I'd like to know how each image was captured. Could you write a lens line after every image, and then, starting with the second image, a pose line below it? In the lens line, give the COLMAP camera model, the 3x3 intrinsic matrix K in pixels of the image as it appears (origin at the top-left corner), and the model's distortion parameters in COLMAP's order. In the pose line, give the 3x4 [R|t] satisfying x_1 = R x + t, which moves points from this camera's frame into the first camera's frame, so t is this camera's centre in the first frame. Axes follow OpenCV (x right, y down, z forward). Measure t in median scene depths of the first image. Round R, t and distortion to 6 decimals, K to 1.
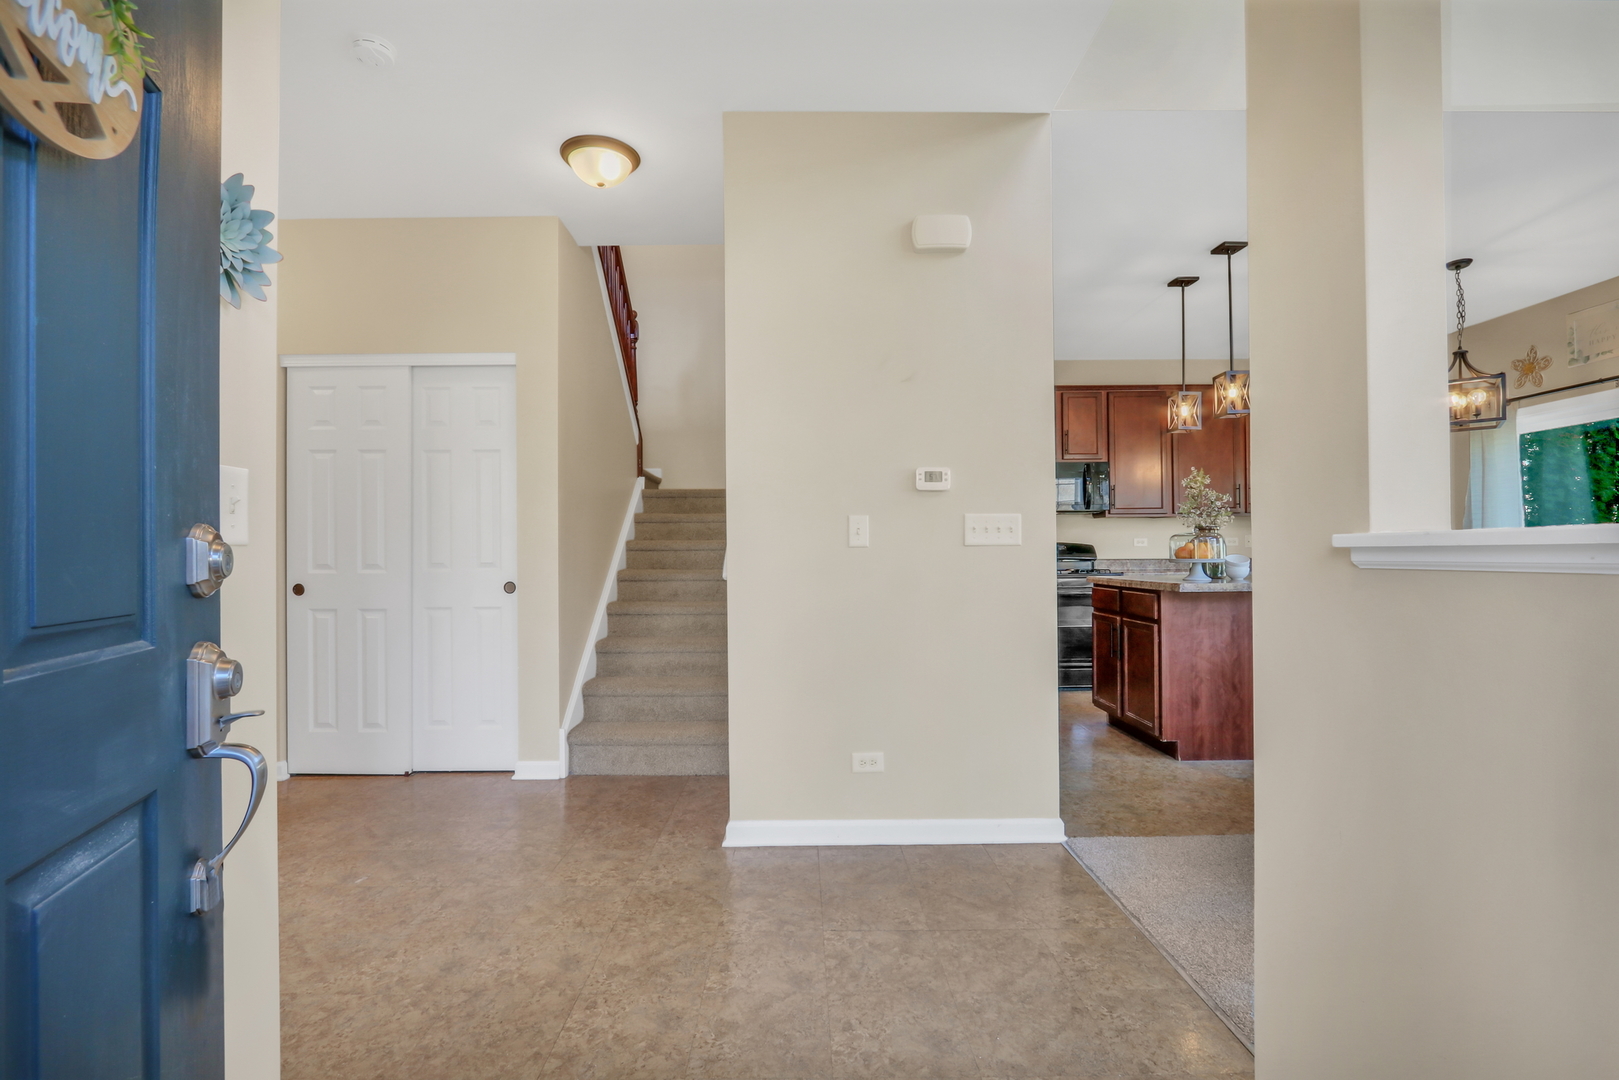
lens RADIAL K [[768.9, 0, 792.1], [0, 768.9, 541.2], [0, 0, 1]] dist [-0.012213, -0.000994]
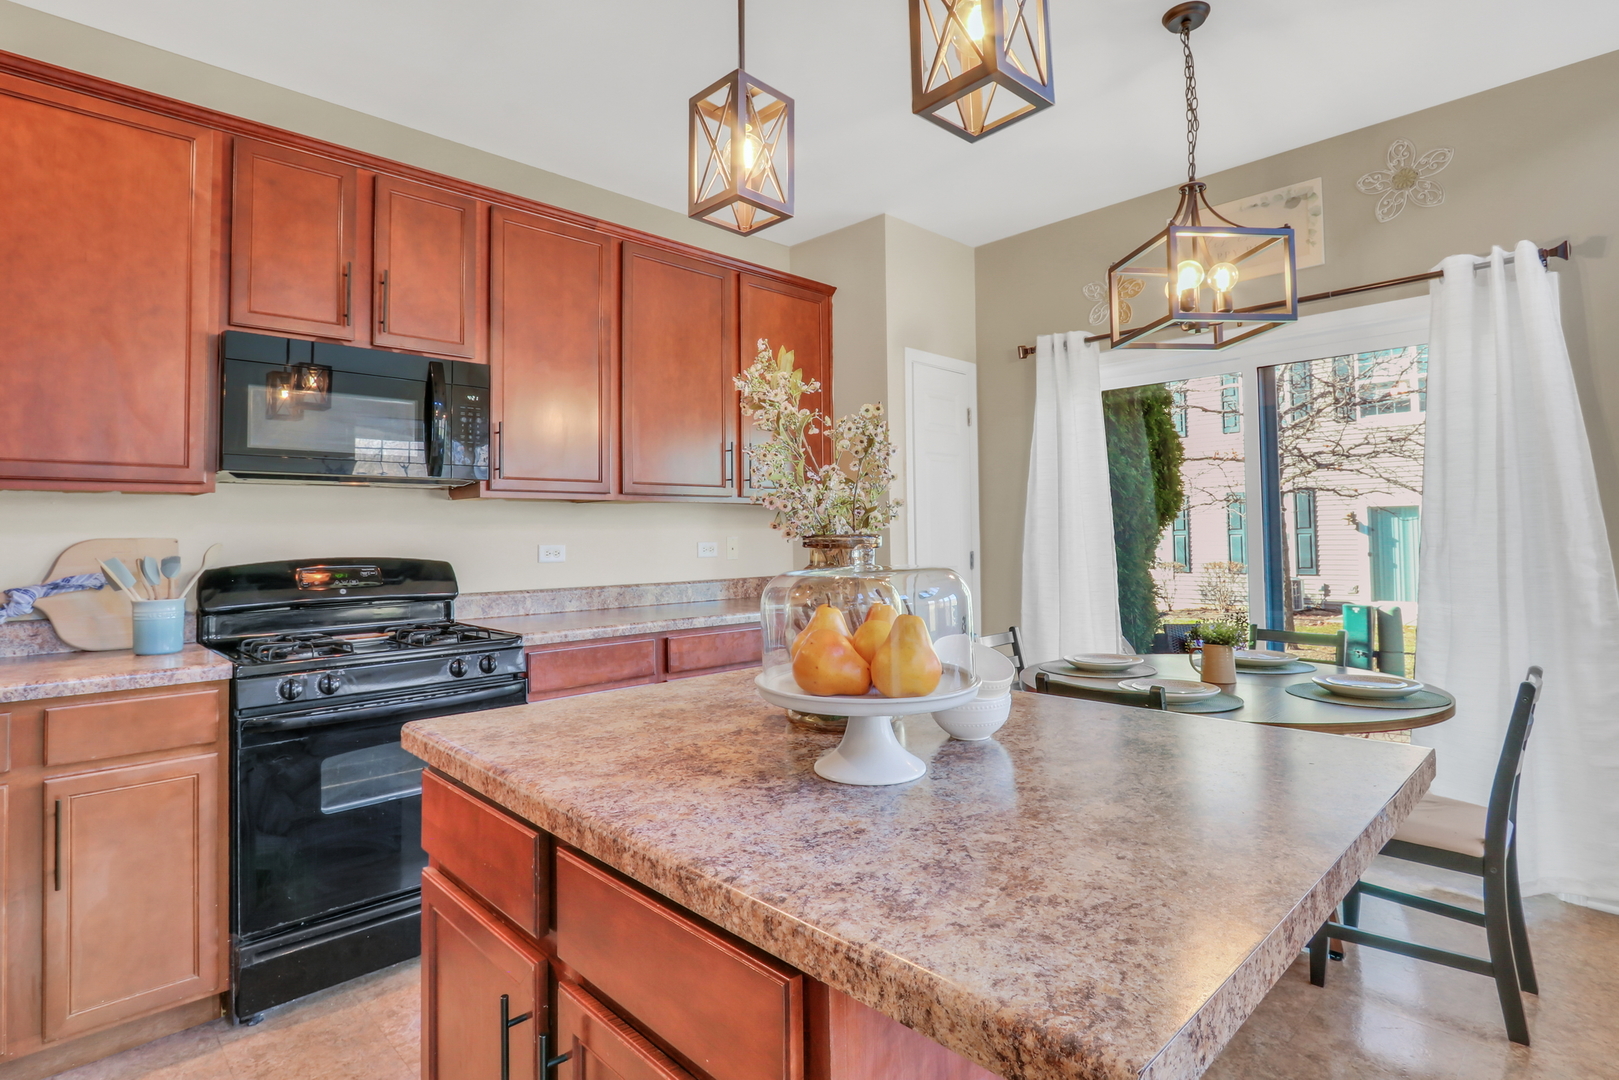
lens RADIAL K [[813.5, 0, 800.4], [0, 813.5, 504.7], [0, 0, 1]] dist [-0.024868, 0.007142]
pose [[0.719789, 0.024710, 0.693753, 0.275477], [-0.004887, 0.999522, -0.030531, -0.017601], [-0.694176, 0.018585, 0.719566, 0.675330]]
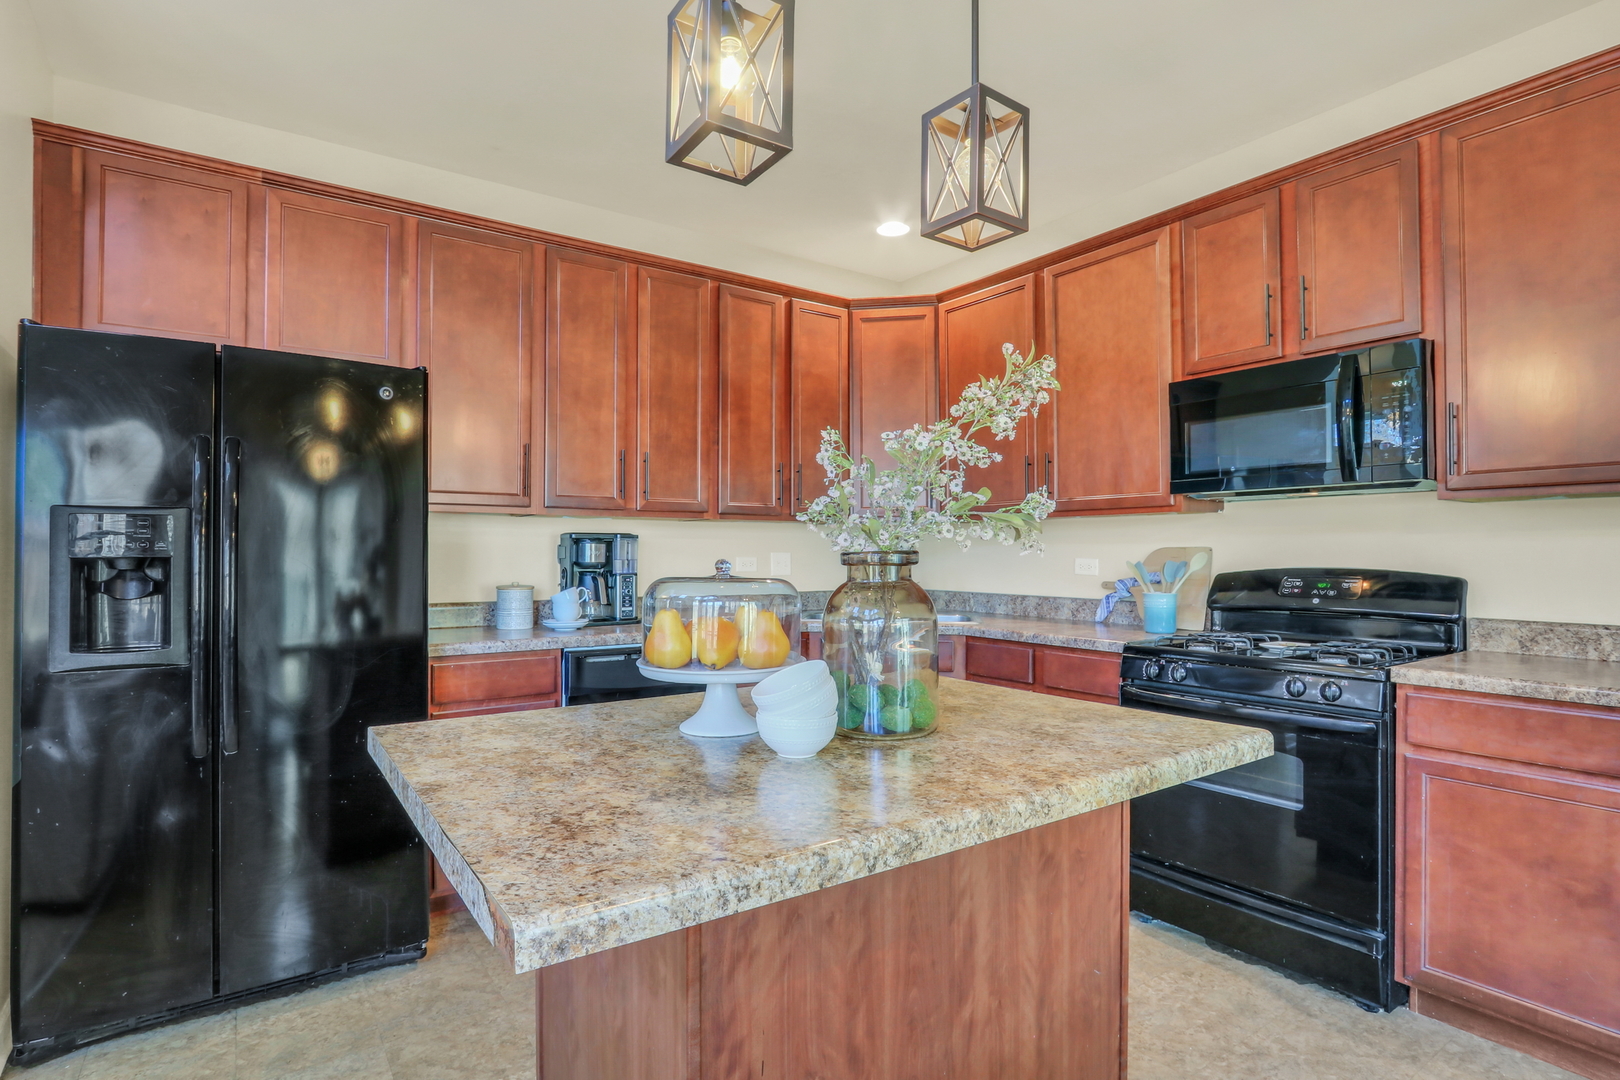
lens RADIAL K [[814.0, 0, 802.7], [0, 814.0, 546.0], [0, 0, 1]] dist [-0.024868, 0.007142]
pose [[0.574257, 0.002425, -0.818672, 0.655318], [0.010376, 0.999894, 0.010240, -0.020693], [0.818610, -0.014375, 0.574170, 0.678977]]
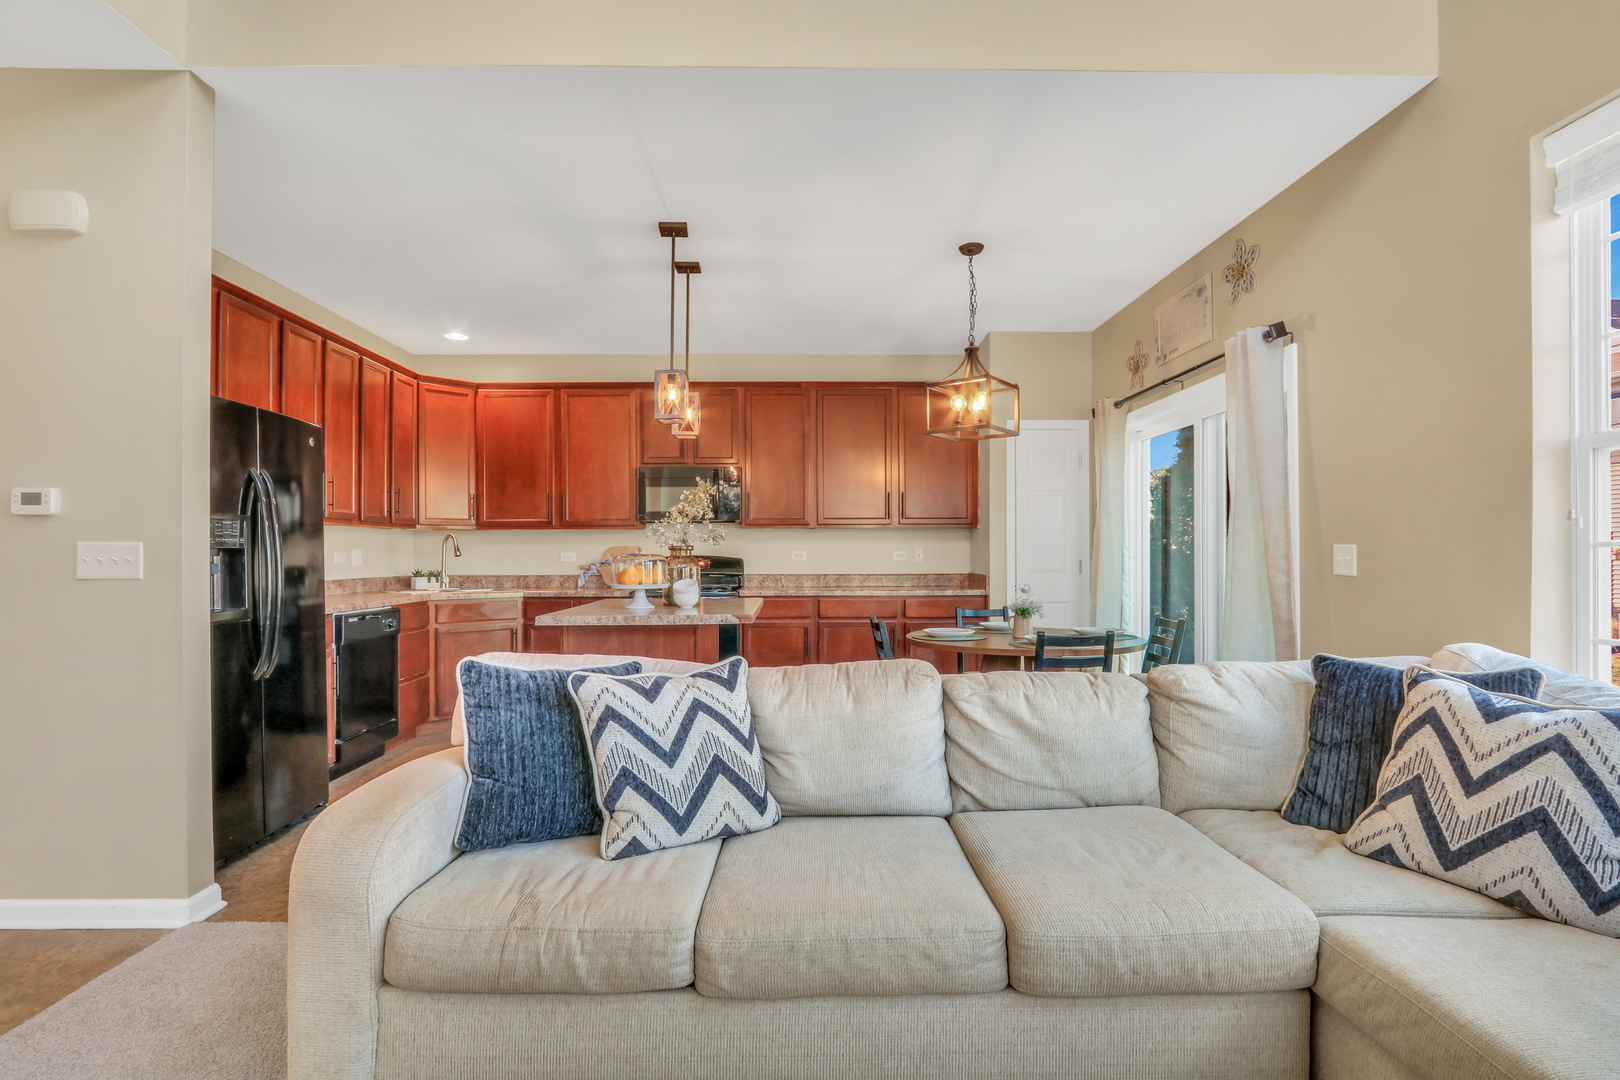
lens RADIAL K [[814.0, 0, 810.8], [0, 814.0, 548.7], [0, 0, 1]] dist [-0.024868, 0.007142]
pose [[0.999825, 0.005358, 0.017916, 0.572168], [-0.005602, 0.999892, 0.013595, -0.025127], [-0.017841, -0.013693, 0.999747, 0.050818]]
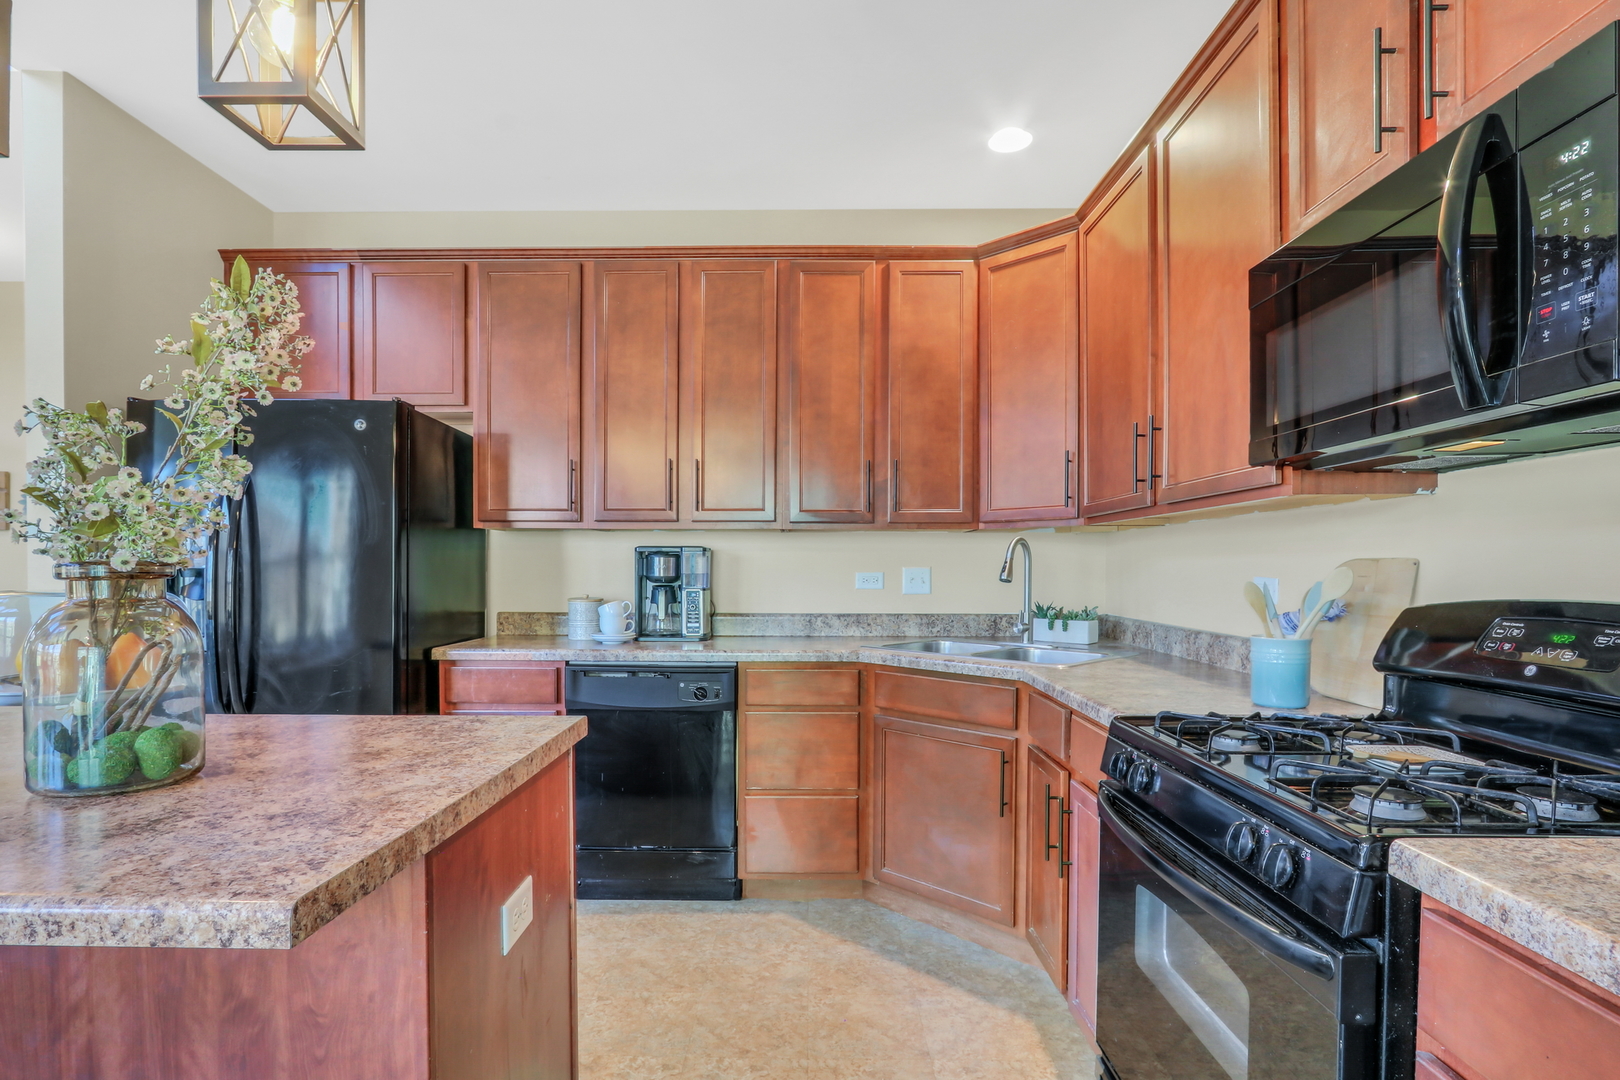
lens RADIAL K [[814.0, 0, 797.3], [0, 814.0, 579.8], [0, 0, 1]] dist [-0.024868, 0.007142]
pose [[-0.005954, 0.024227, -0.999689, 0.663389], [0.015643, 0.999586, 0.024131, -0.013683], [0.999860, -0.015495, -0.006330, 1.020555]]
